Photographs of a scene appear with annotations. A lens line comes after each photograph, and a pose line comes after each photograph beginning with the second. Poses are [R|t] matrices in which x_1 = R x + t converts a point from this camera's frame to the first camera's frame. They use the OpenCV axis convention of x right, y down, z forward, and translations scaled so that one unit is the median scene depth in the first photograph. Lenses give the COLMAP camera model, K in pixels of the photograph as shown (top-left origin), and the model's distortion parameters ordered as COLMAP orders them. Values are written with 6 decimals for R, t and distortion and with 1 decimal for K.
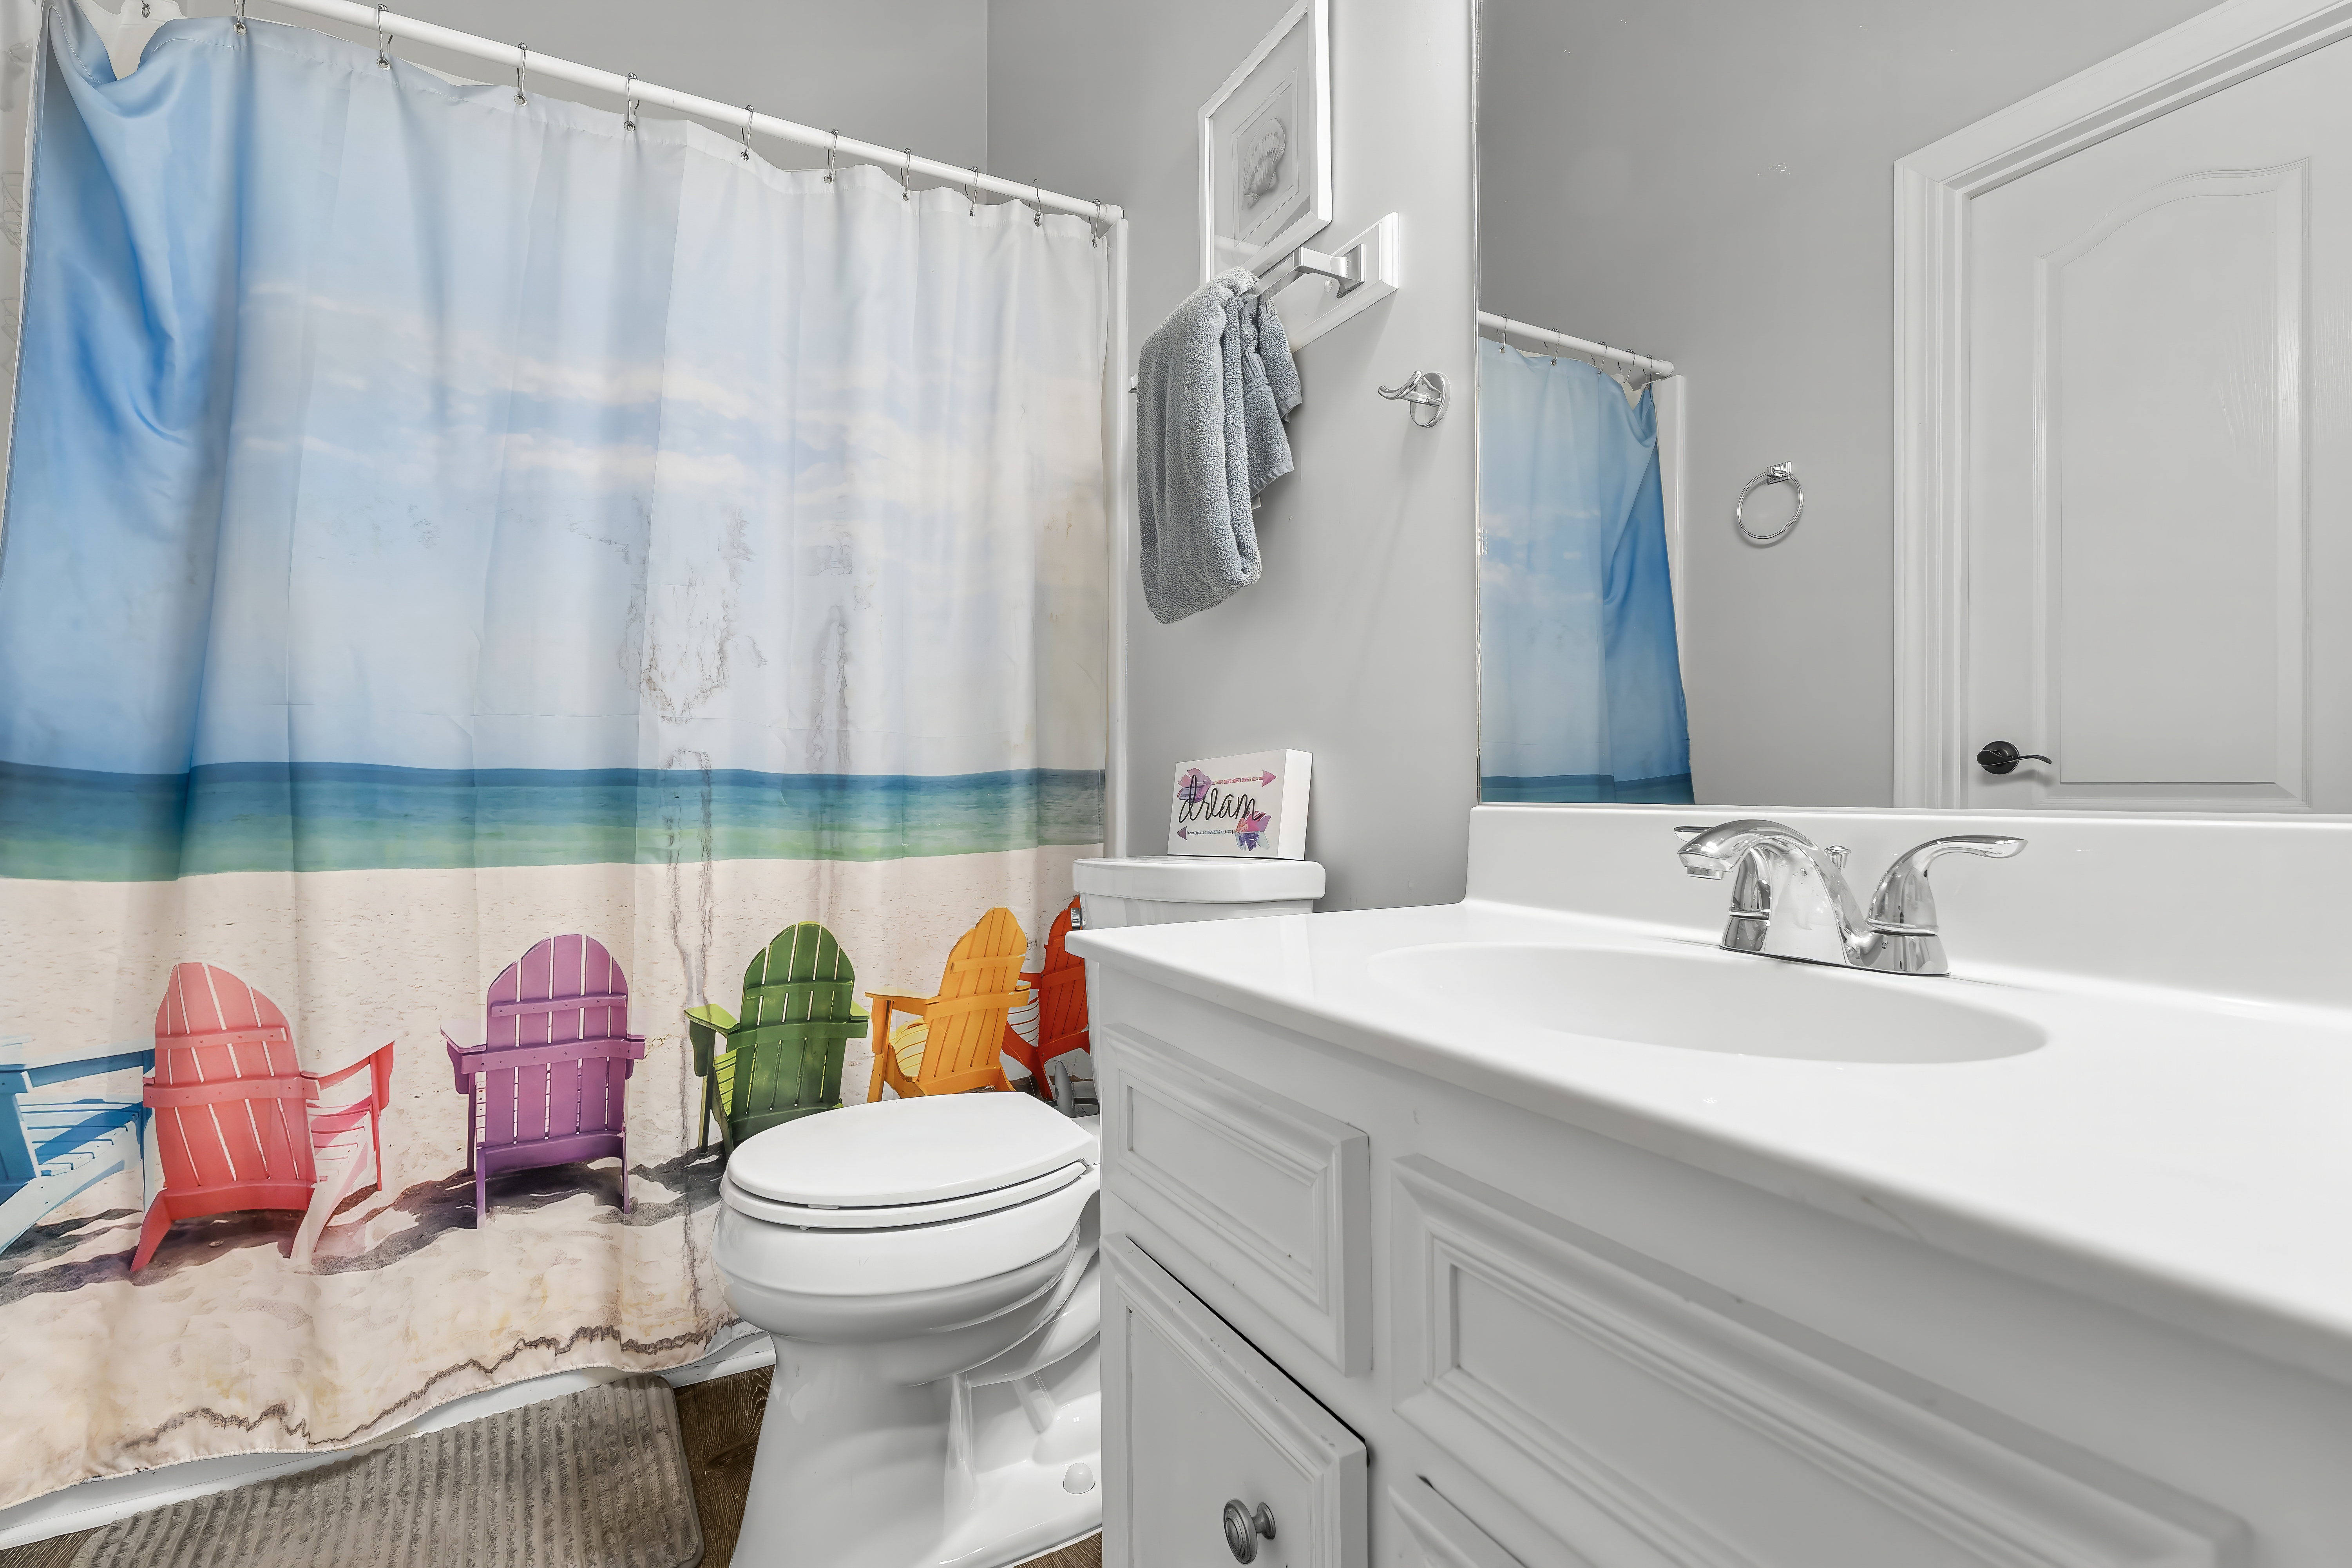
lens RADIAL K [[1050.2, 0, 1176.0], [0, 1050.2, 784.0], [0, 0, 1]] dist [0.001971, -0.007692]
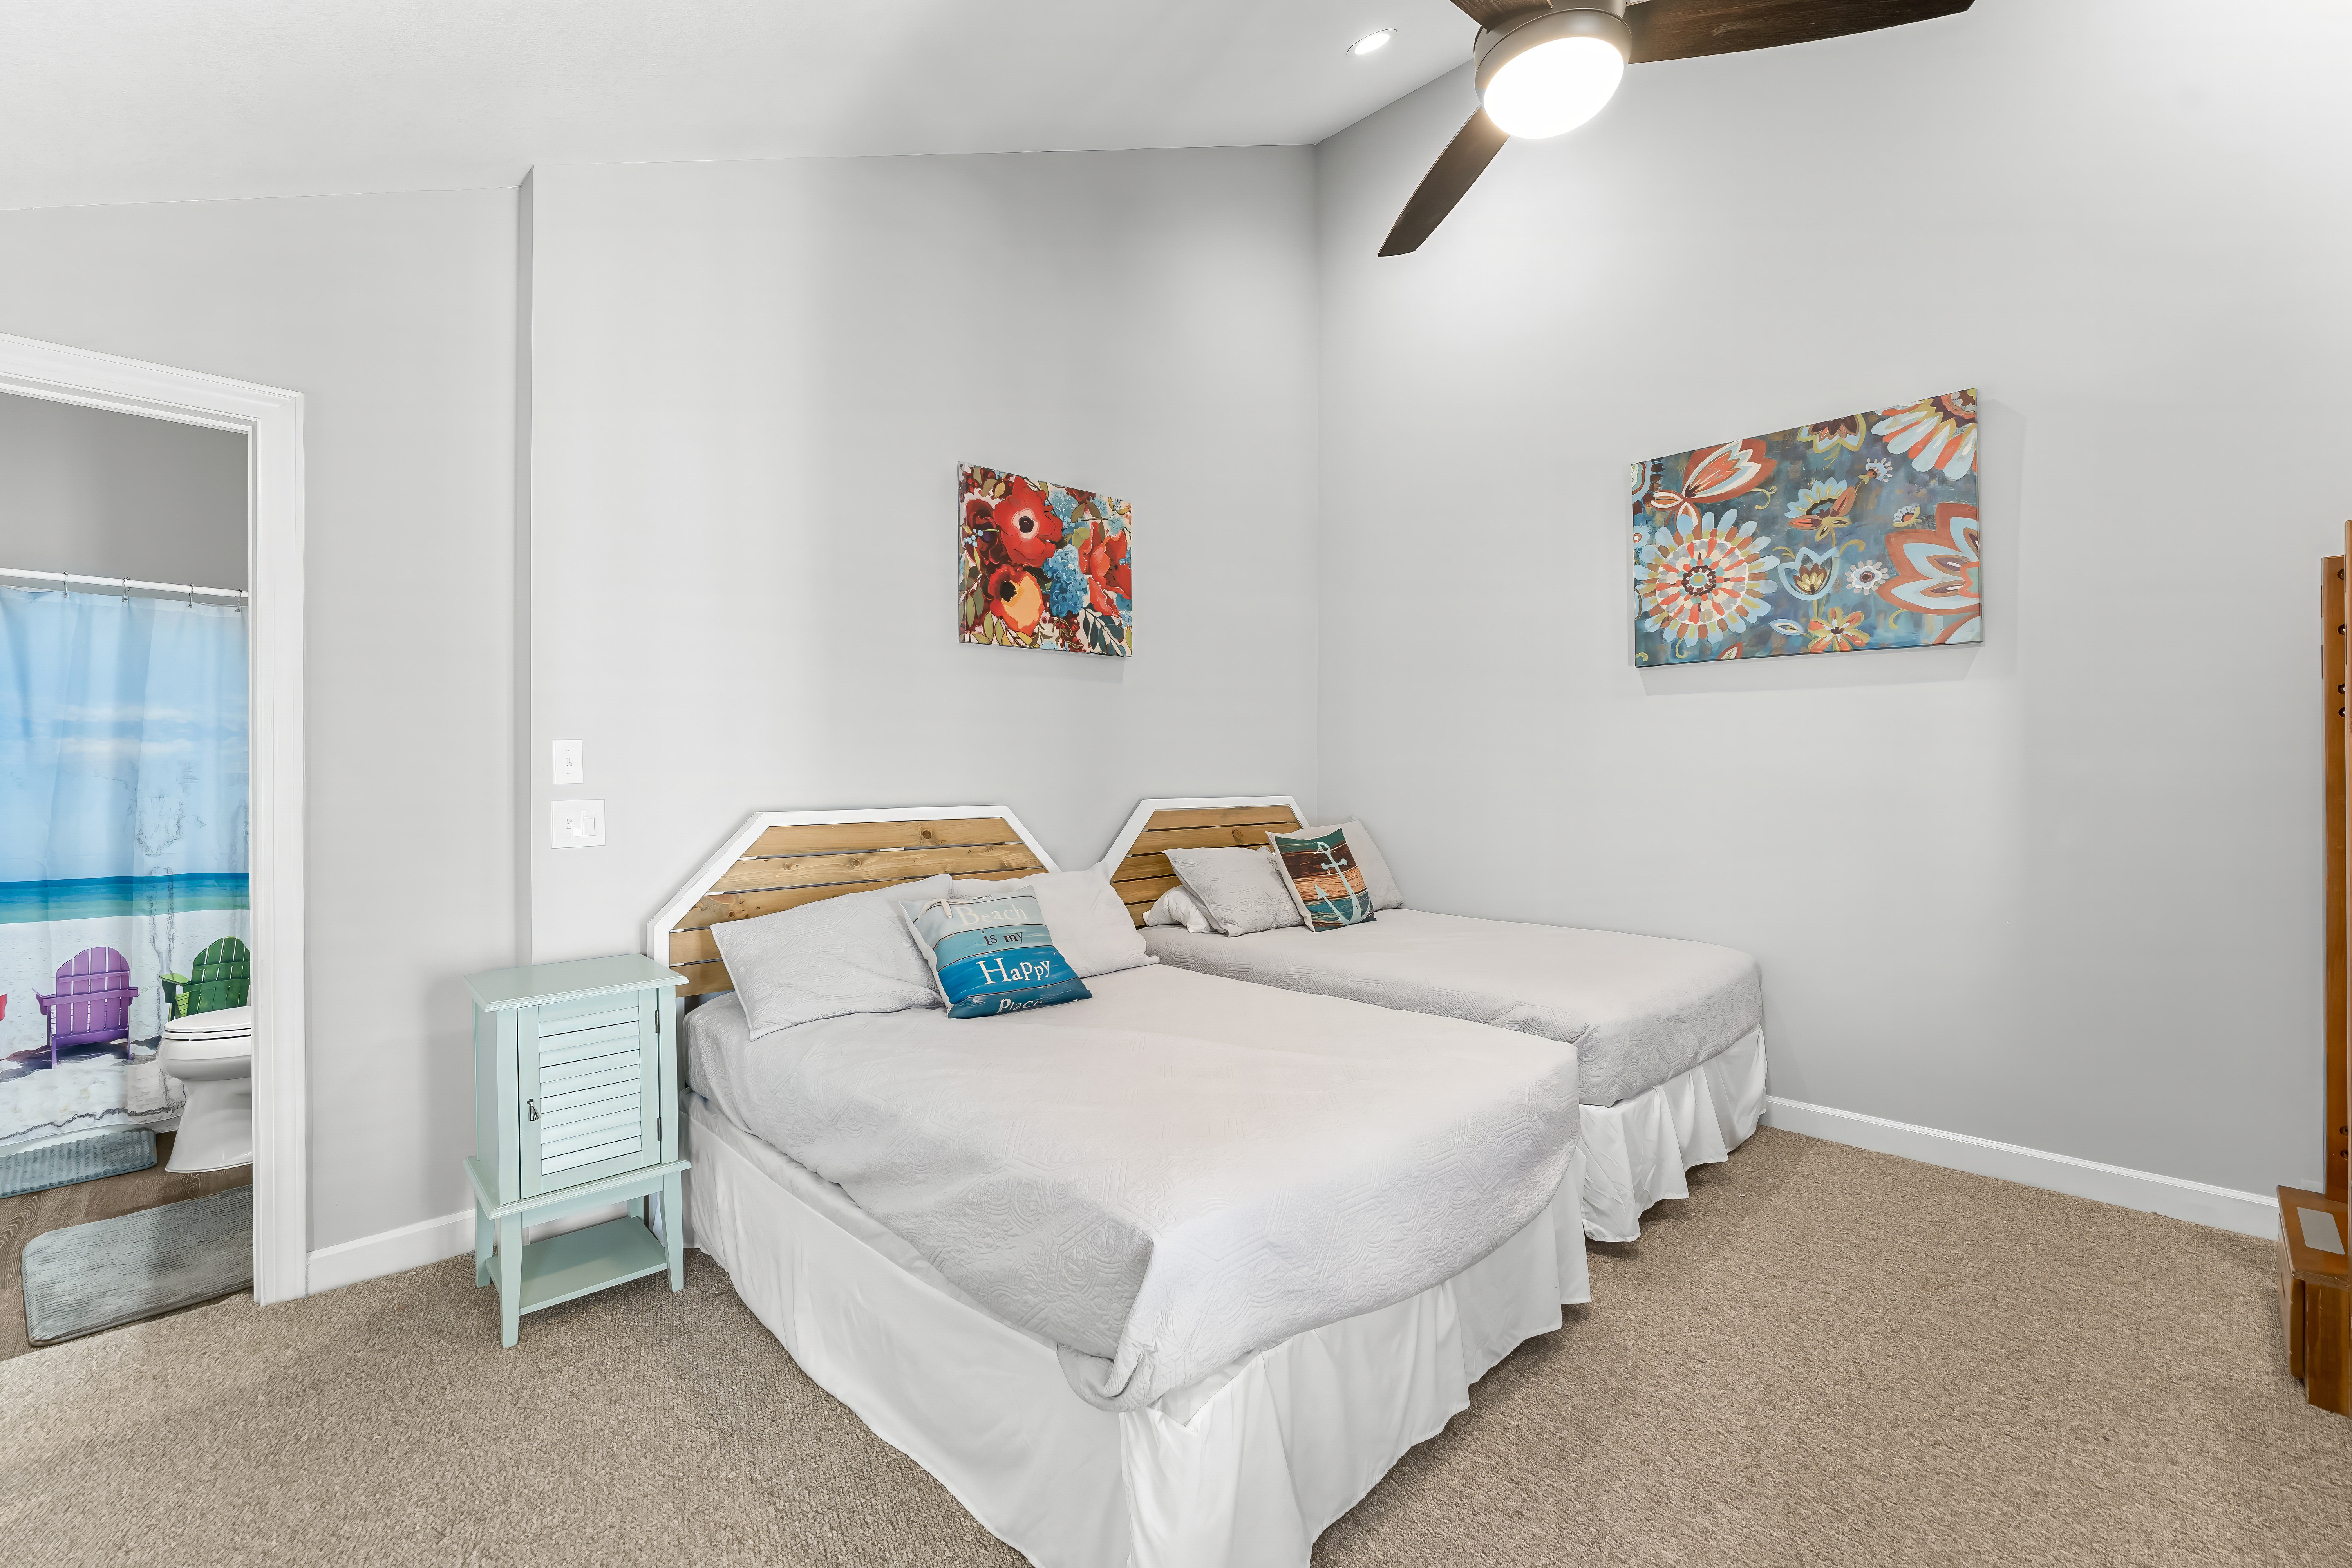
lens RADIAL K [[1000.6, 0, 1176.0], [0, 1000.6, 784.0], [0, 0, 1]] dist [-0.001169, 0.000232]
pose [[0.966129, -0.010498, 0.257845, 1.209801], [0.008504, 0.999925, 0.008847, -0.227357], [-0.257918, -0.006355, 0.966146, -1.831126]]
